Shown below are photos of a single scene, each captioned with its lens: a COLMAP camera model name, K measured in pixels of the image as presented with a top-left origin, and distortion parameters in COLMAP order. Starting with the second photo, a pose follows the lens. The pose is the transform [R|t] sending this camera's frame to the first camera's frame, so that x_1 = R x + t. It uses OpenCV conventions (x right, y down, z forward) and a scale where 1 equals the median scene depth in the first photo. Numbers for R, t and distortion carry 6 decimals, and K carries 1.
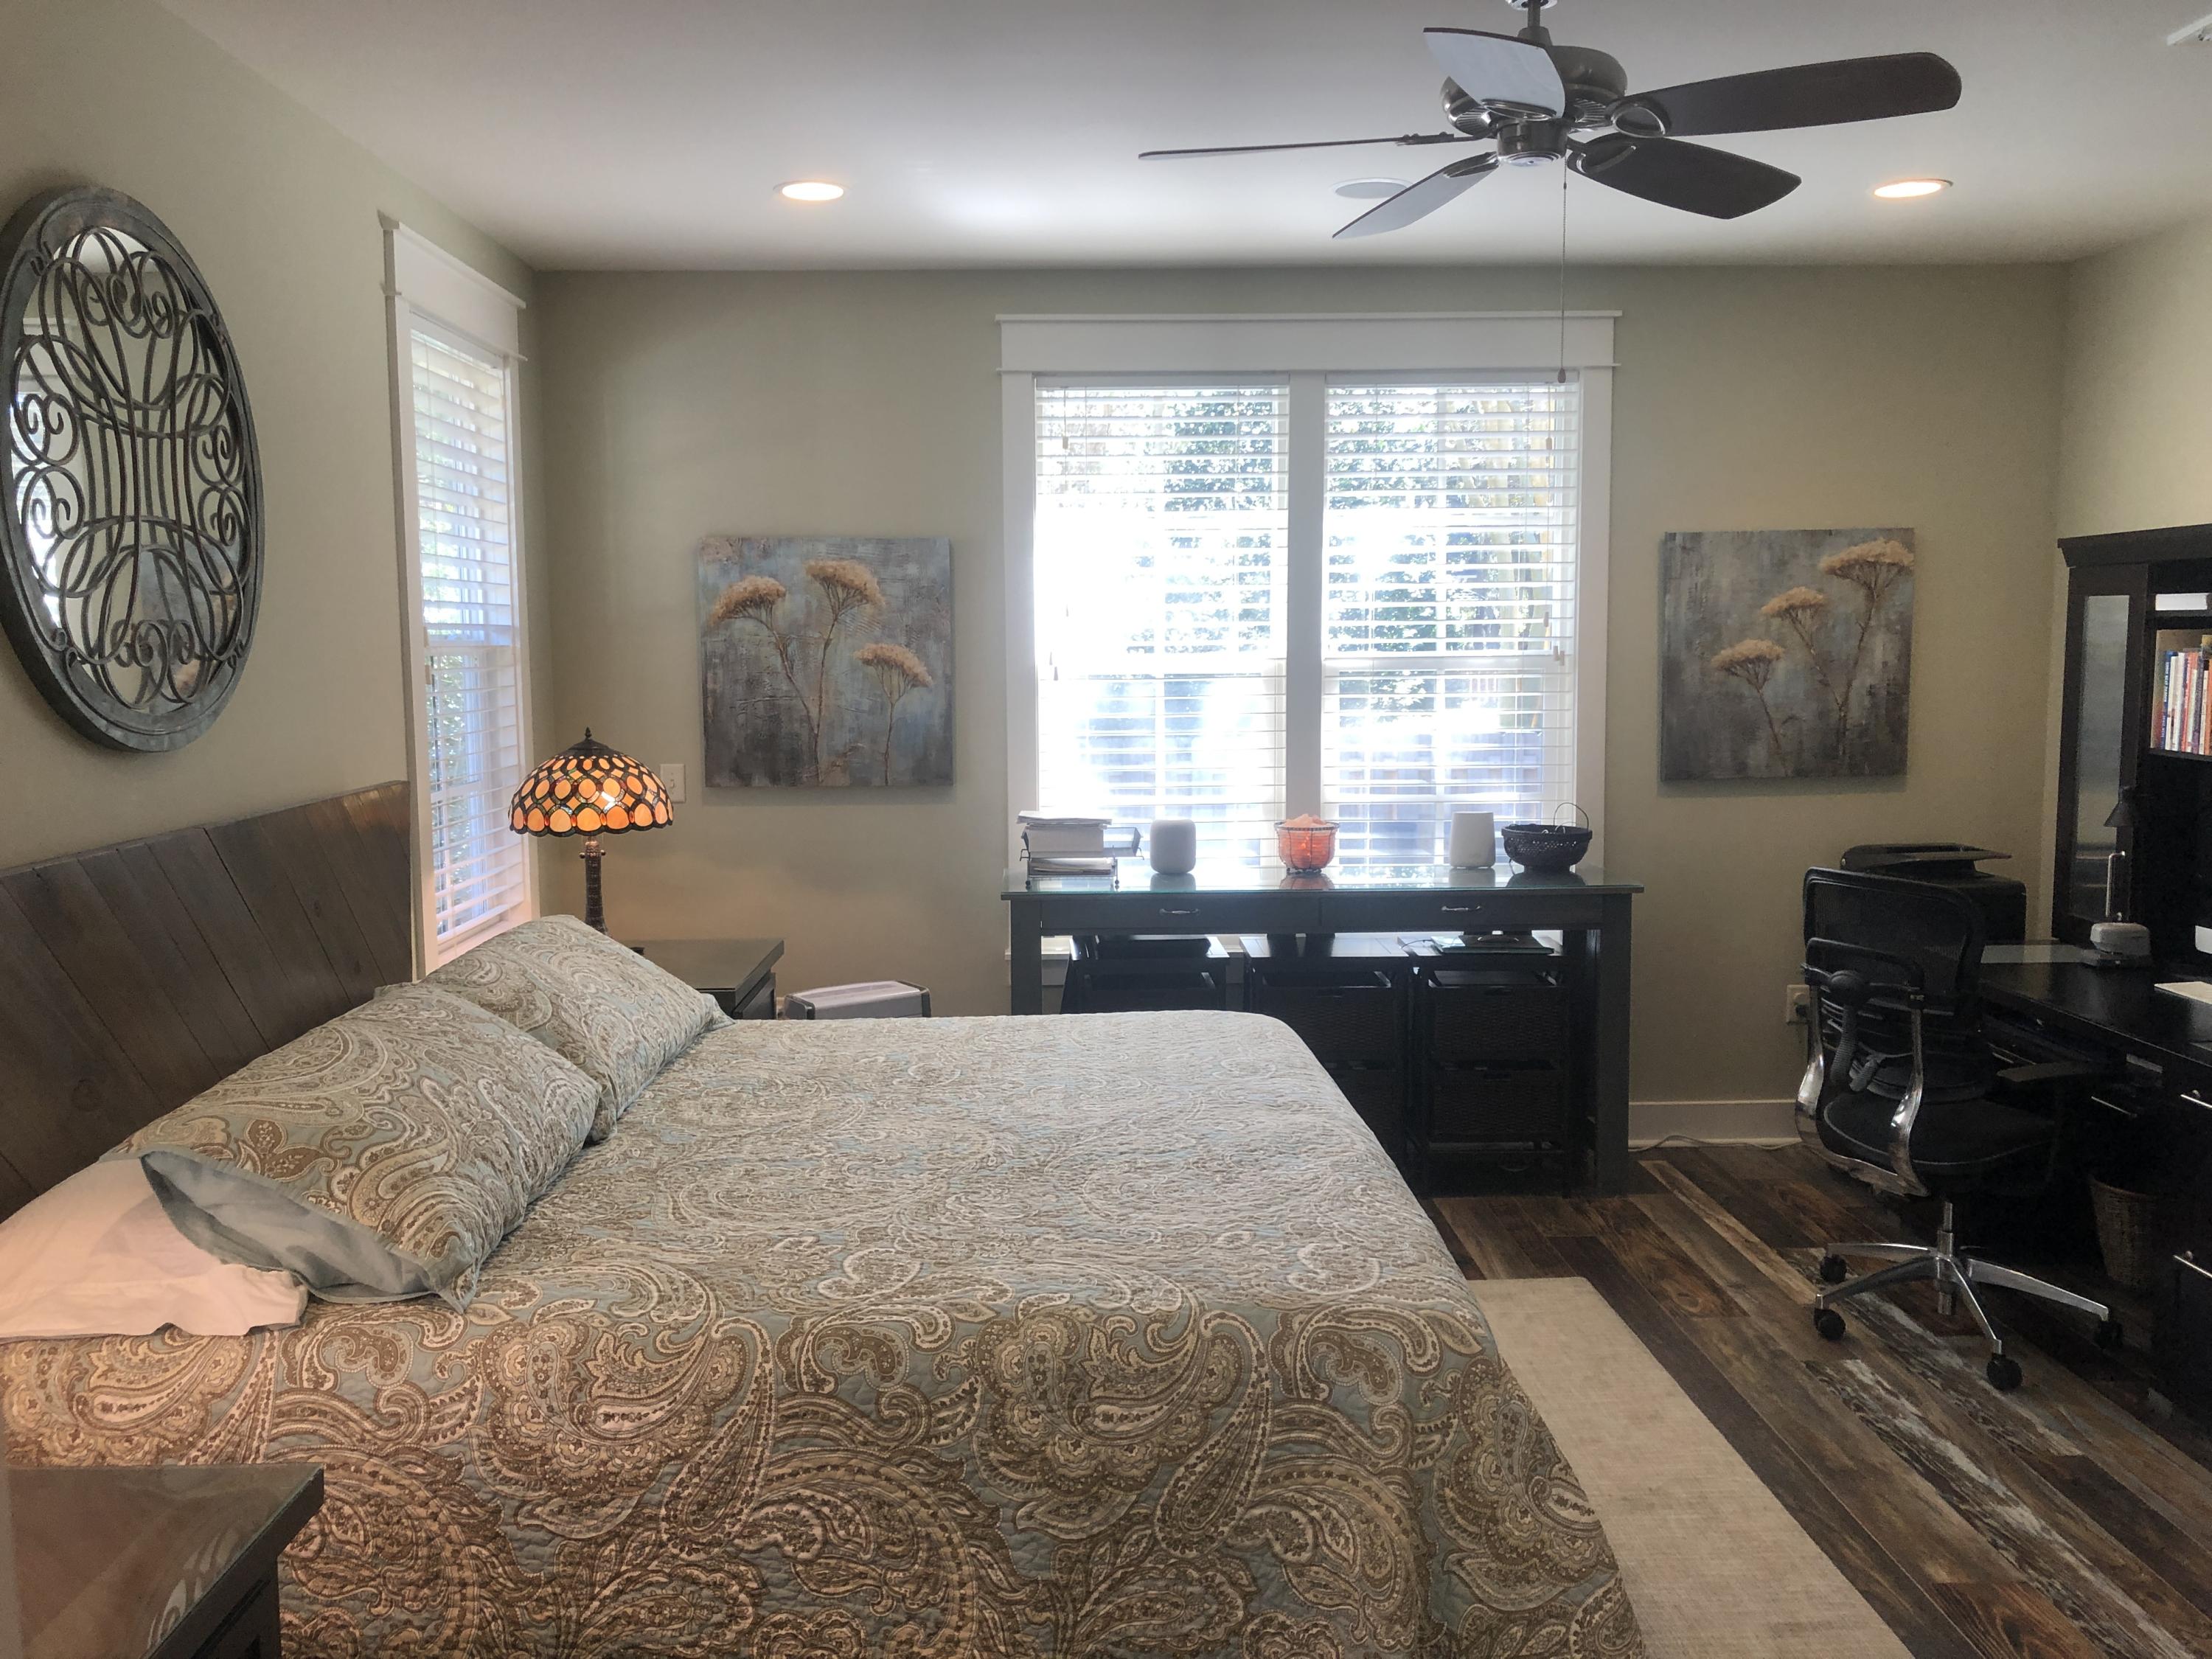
lens RADIAL K [[1805.0, 0, 1101.1], [0, 1805.0, 834.0], [0, 0, 1]] dist [0.045952, -0.051989]
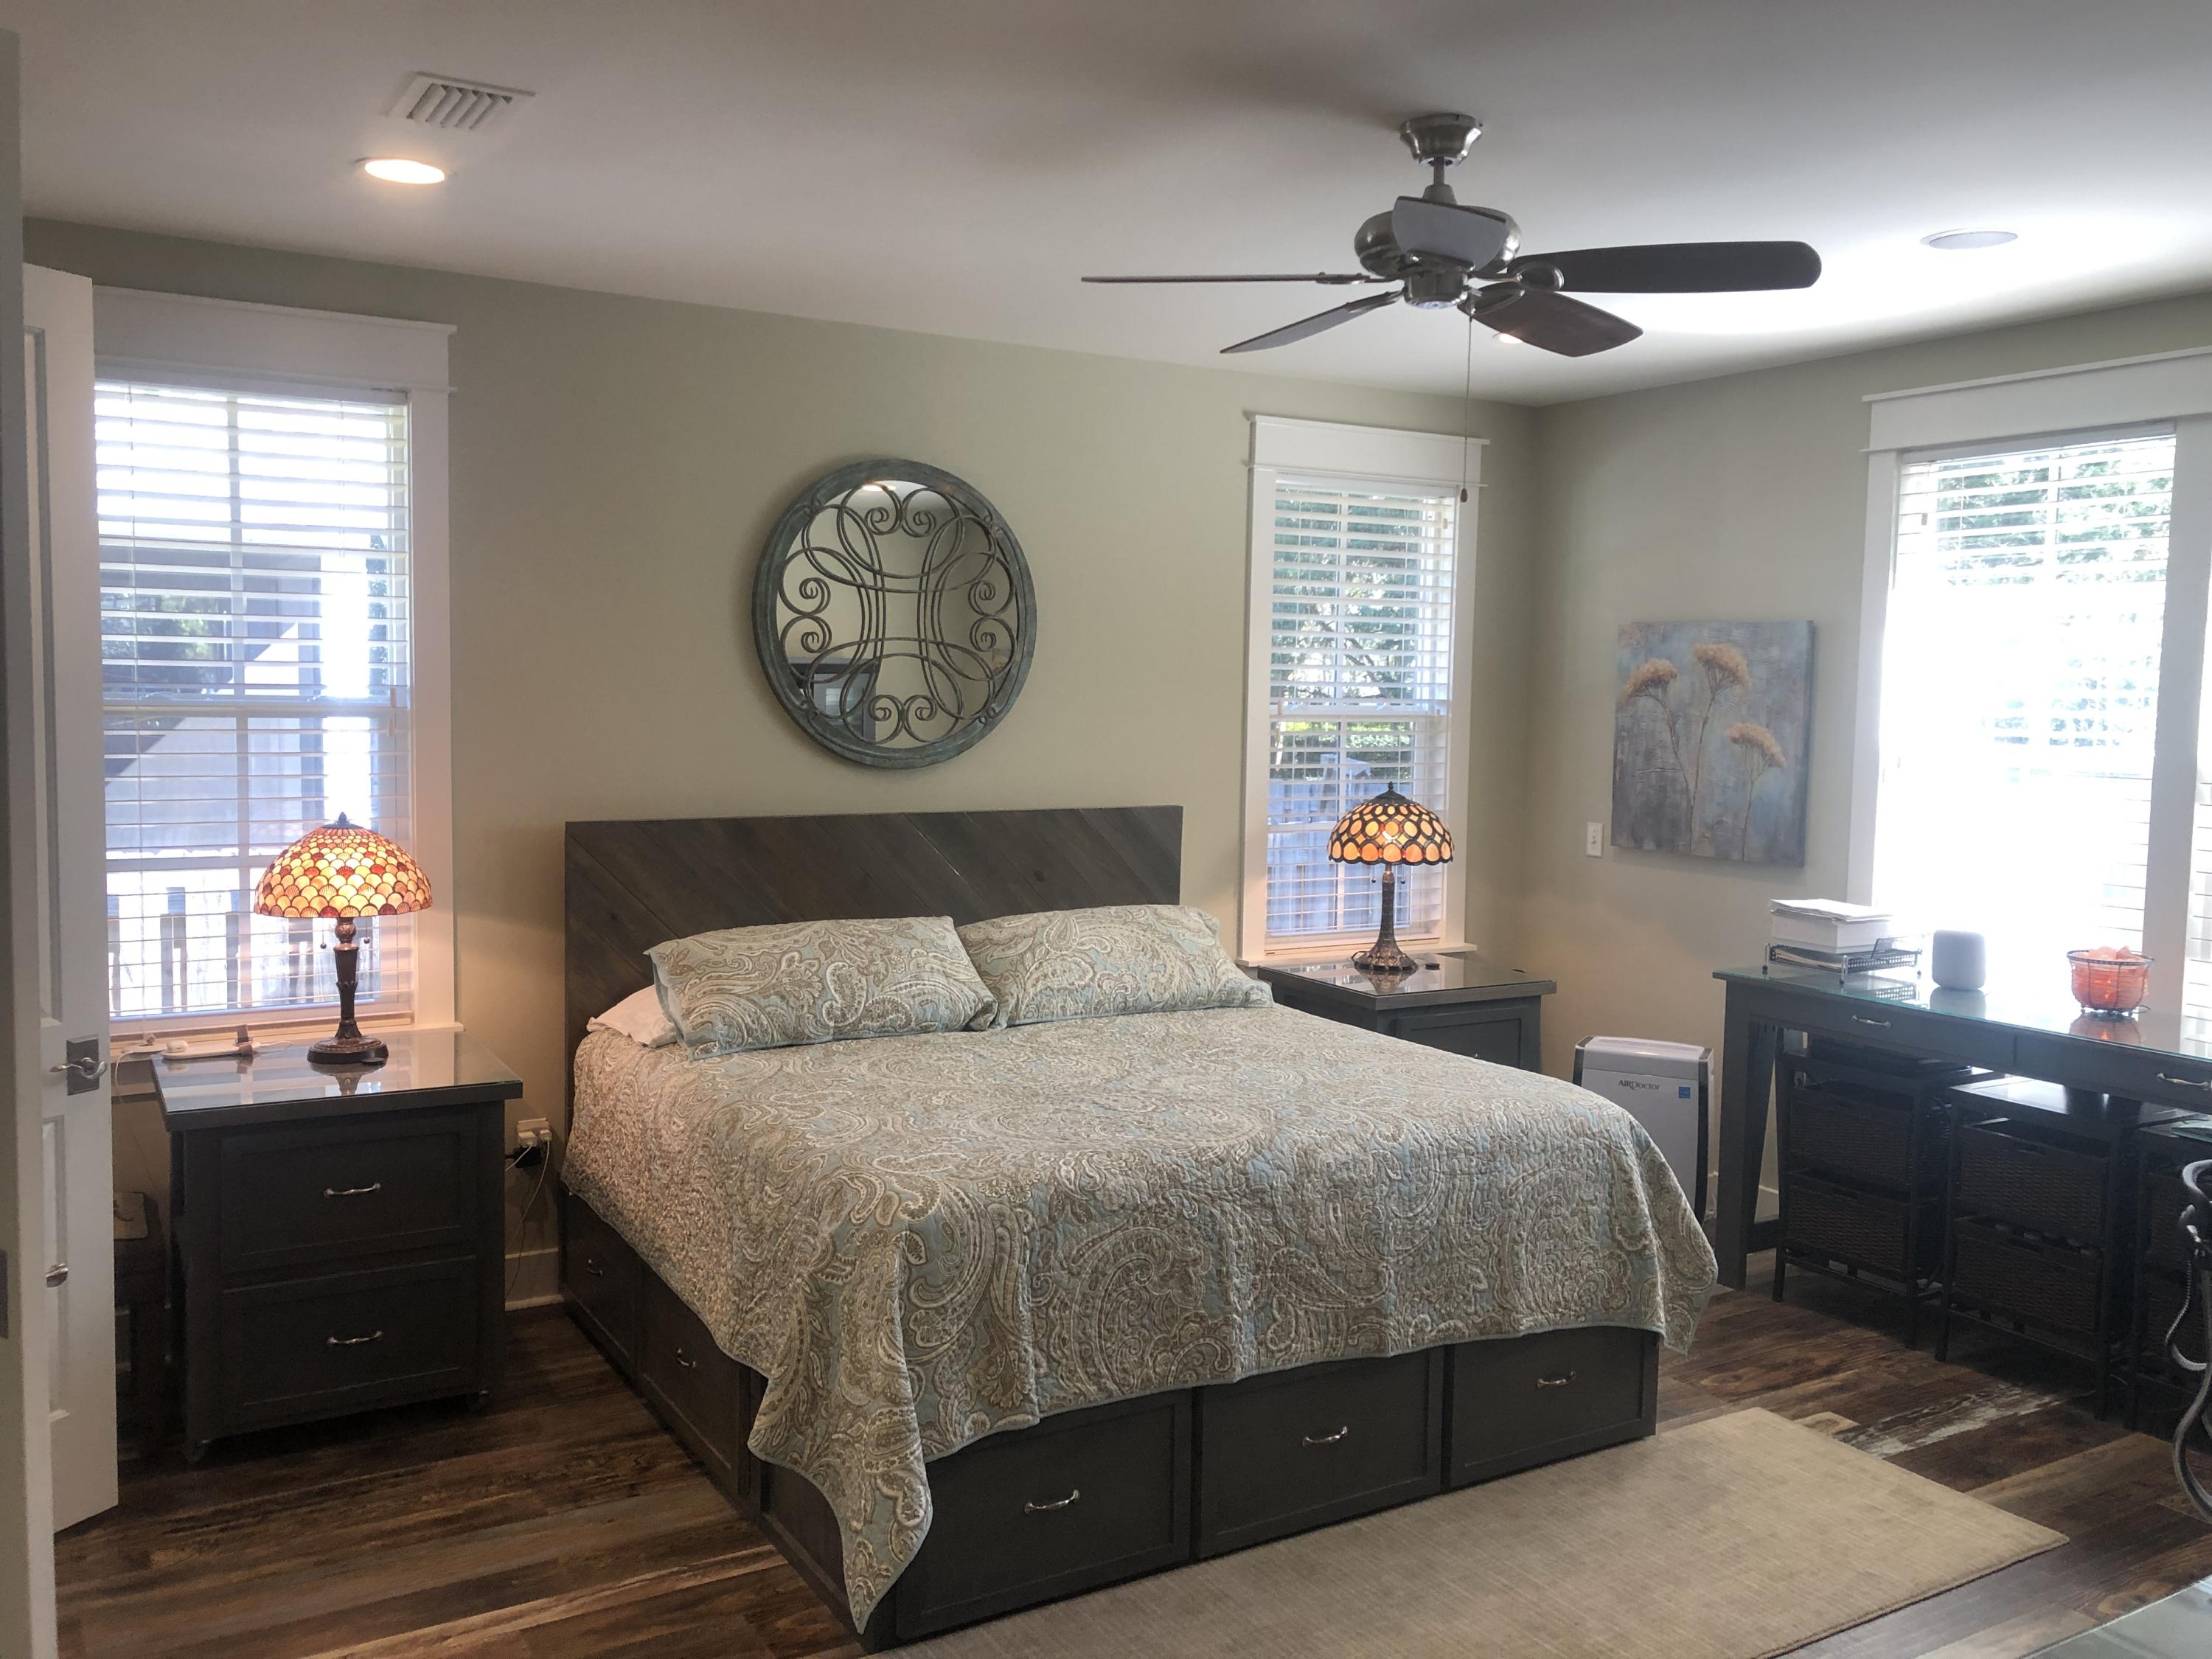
lens RADIAL K [[1805.0, 0, 1052.8], [0, 1805.0, 785.9], [0, 0, 1]] dist [0.045952, -0.051989]
pose [[0.488132, 0.063748, -0.870438, 0.594103], [-0.112178, 0.993639, 0.009863, -0.035556], [0.865530, 0.092830, 0.492178, 0.147644]]
